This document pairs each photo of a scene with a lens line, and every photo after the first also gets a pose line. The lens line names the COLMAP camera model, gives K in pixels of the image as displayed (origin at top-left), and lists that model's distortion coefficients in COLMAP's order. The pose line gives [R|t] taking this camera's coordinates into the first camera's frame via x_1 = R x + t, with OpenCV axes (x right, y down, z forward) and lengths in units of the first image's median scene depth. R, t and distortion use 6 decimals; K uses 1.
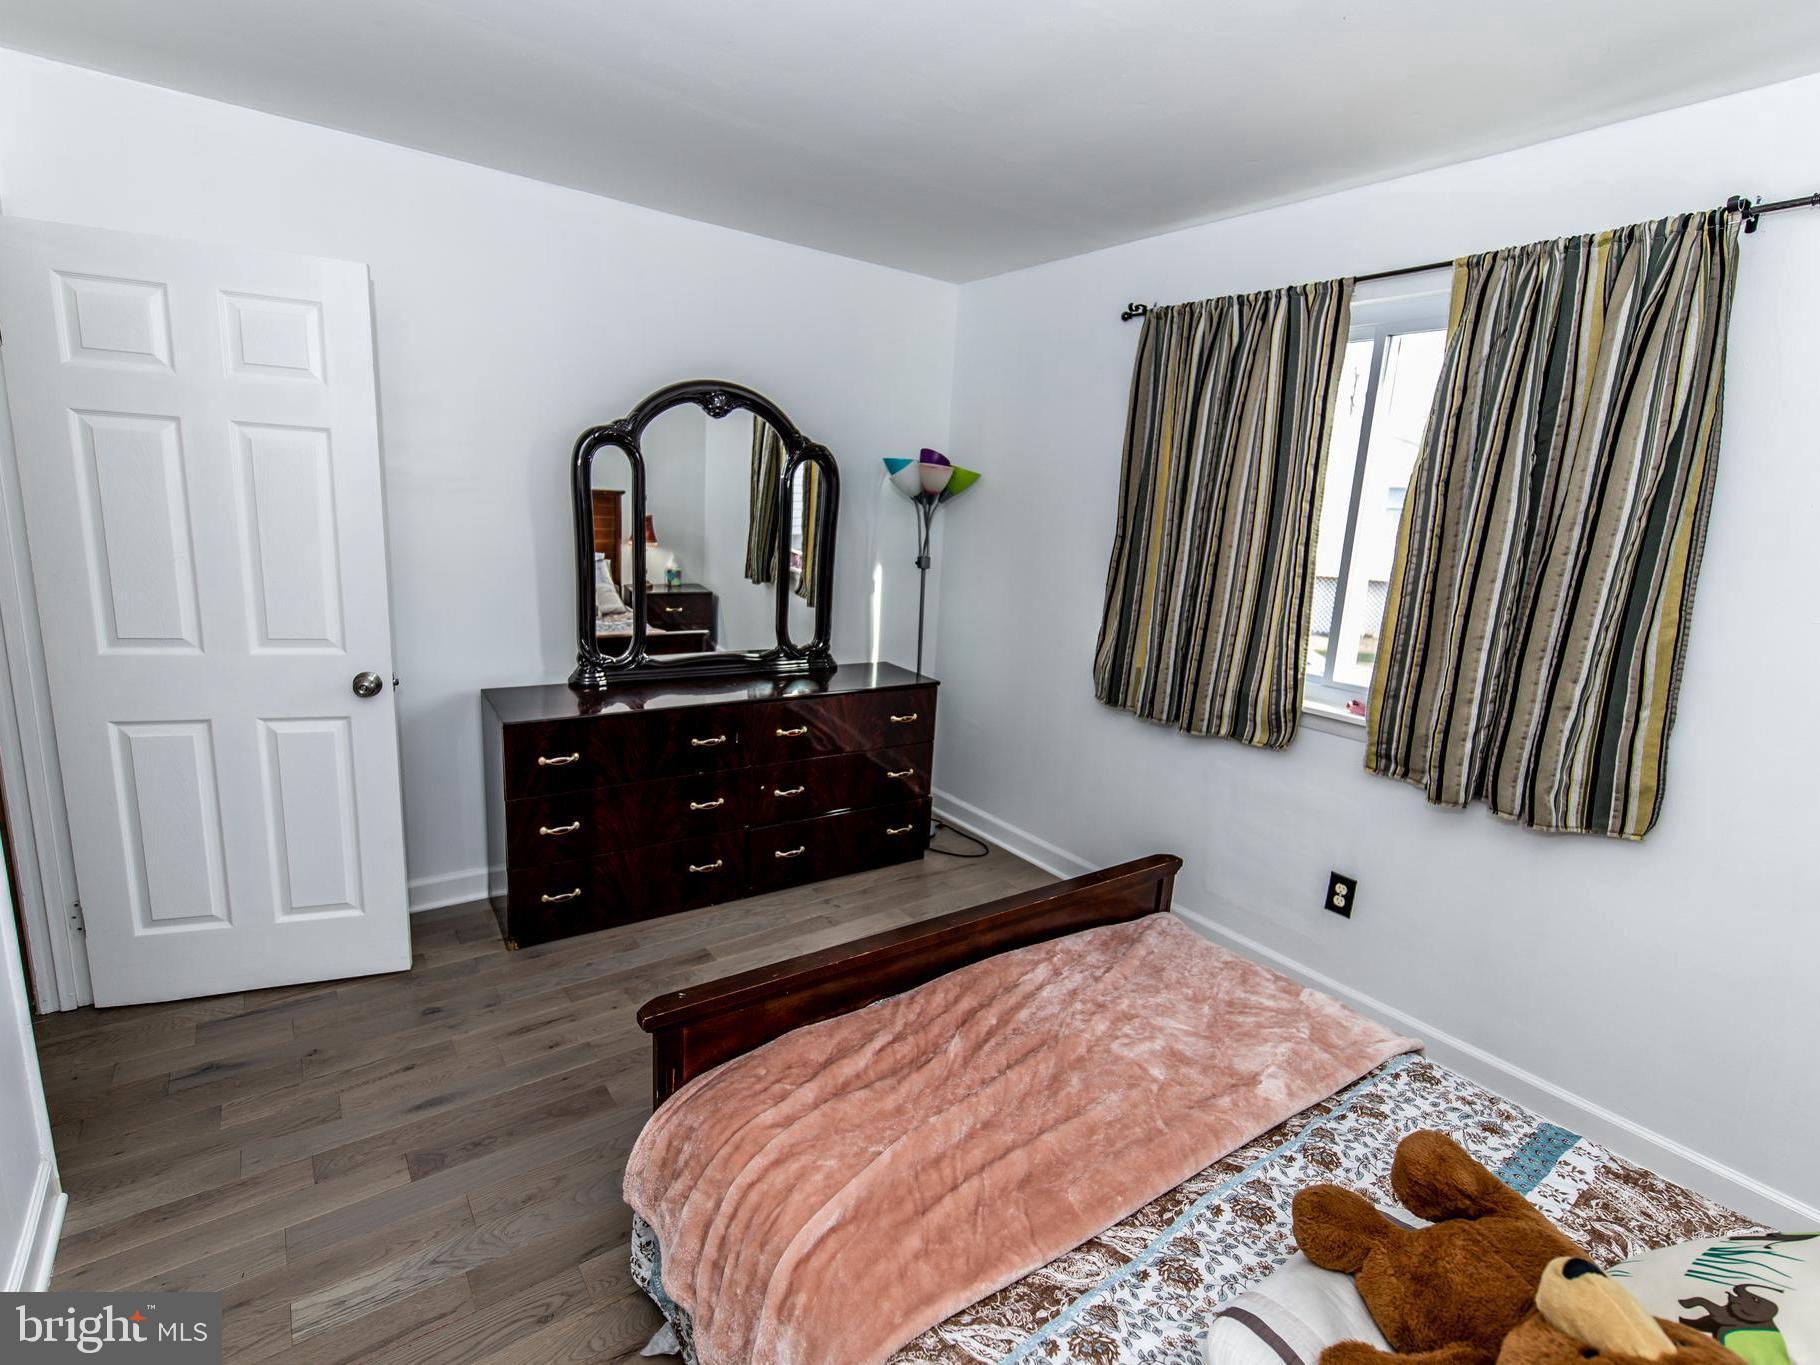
lens RADIAL K [[872.9, 0, 909.9], [0, 872.9, 671.6], [0, 0, 1]] dist [-0.000431, -0.000842]
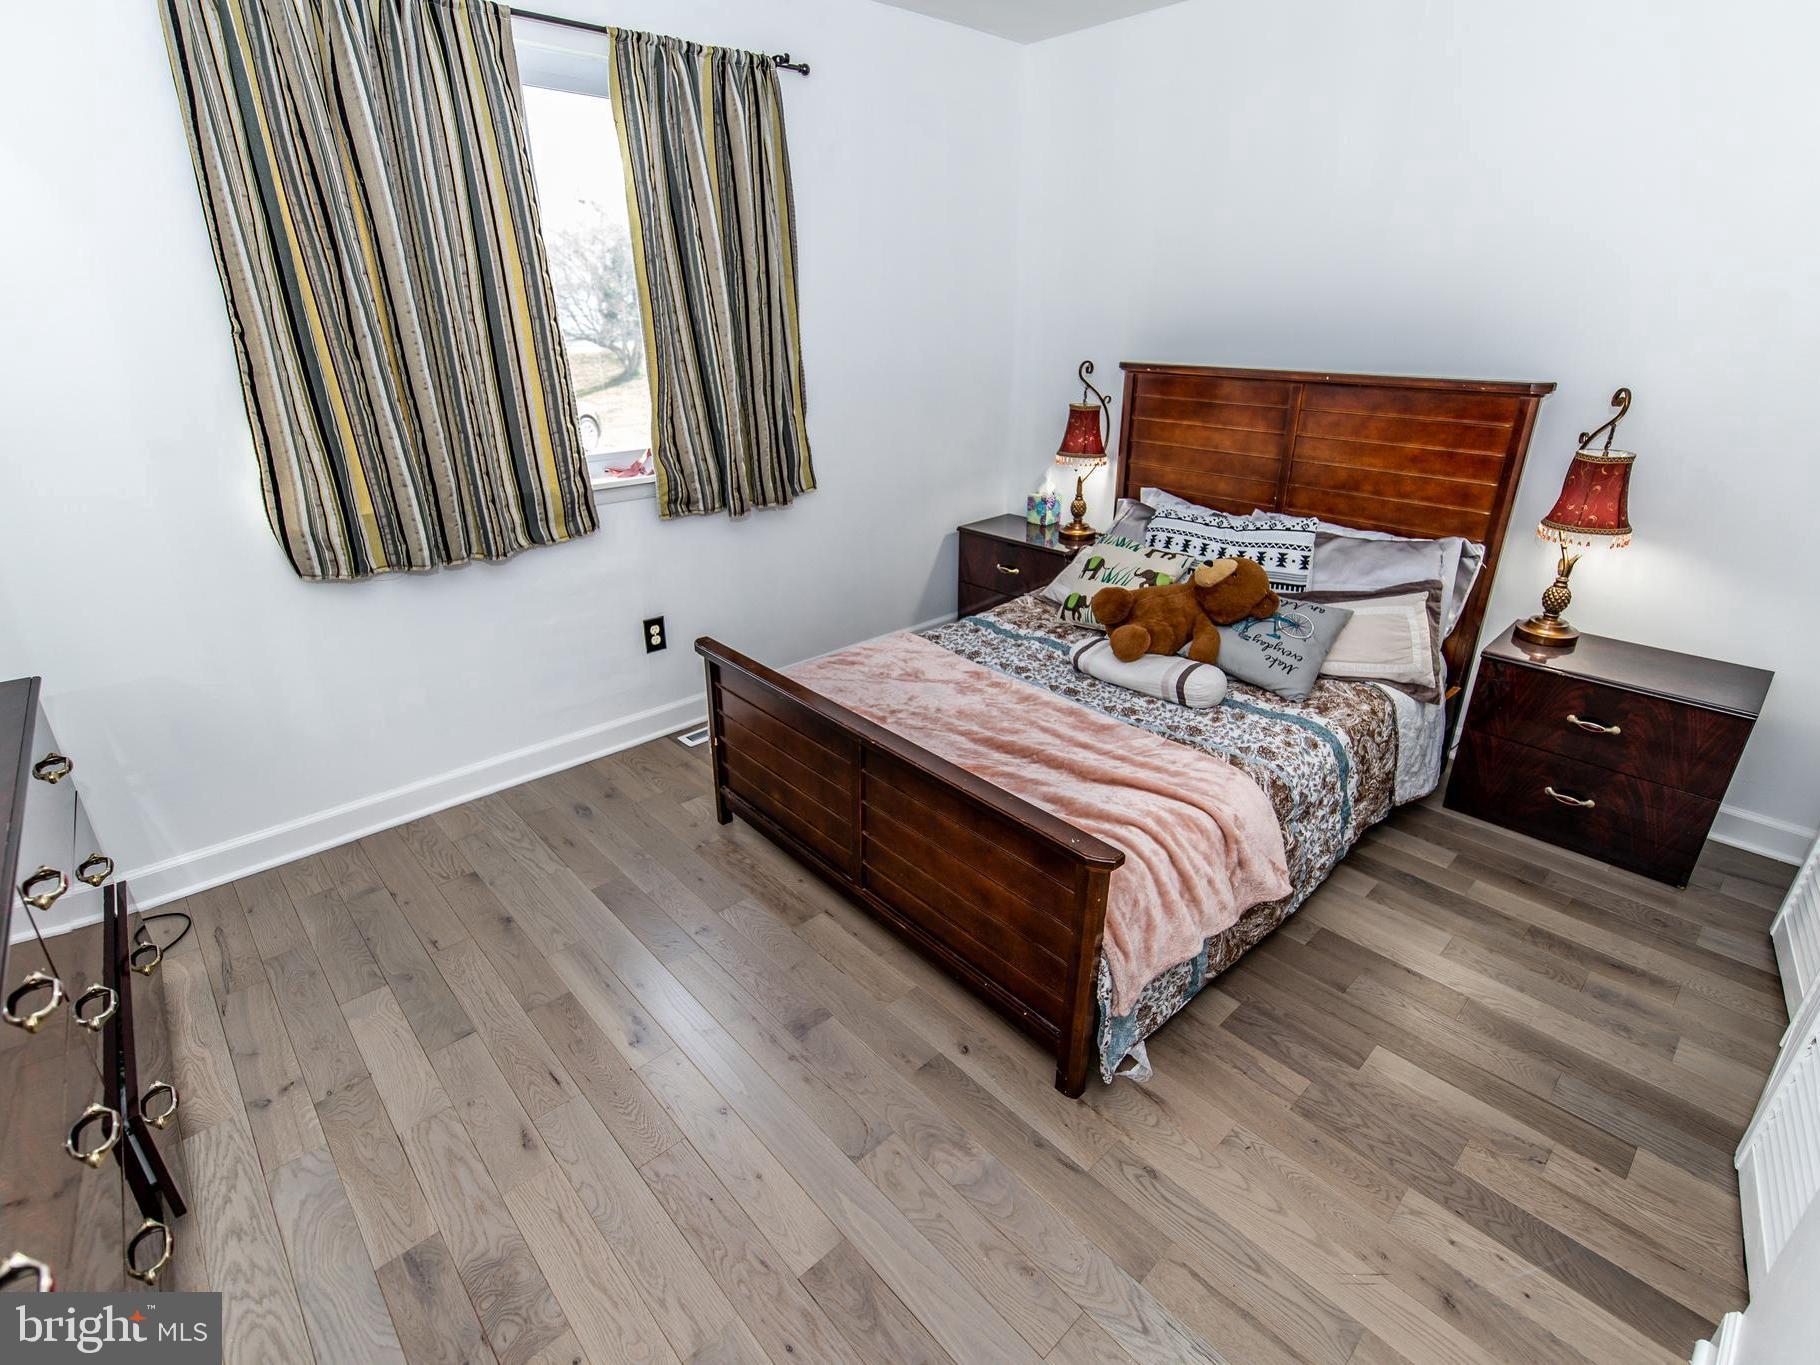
lens RADIAL K [[872.9, 0, 917.8], [0, 872.9, 683.1], [0, 0, 1]] dist [-0.000431, -0.000842]
pose [[-0.118509, -0.439210, 0.890534, -0.627121], [0.187153, 0.870900, 0.454431, -0.155828], [-0.975156, 0.220520, -0.021010, 0.701711]]
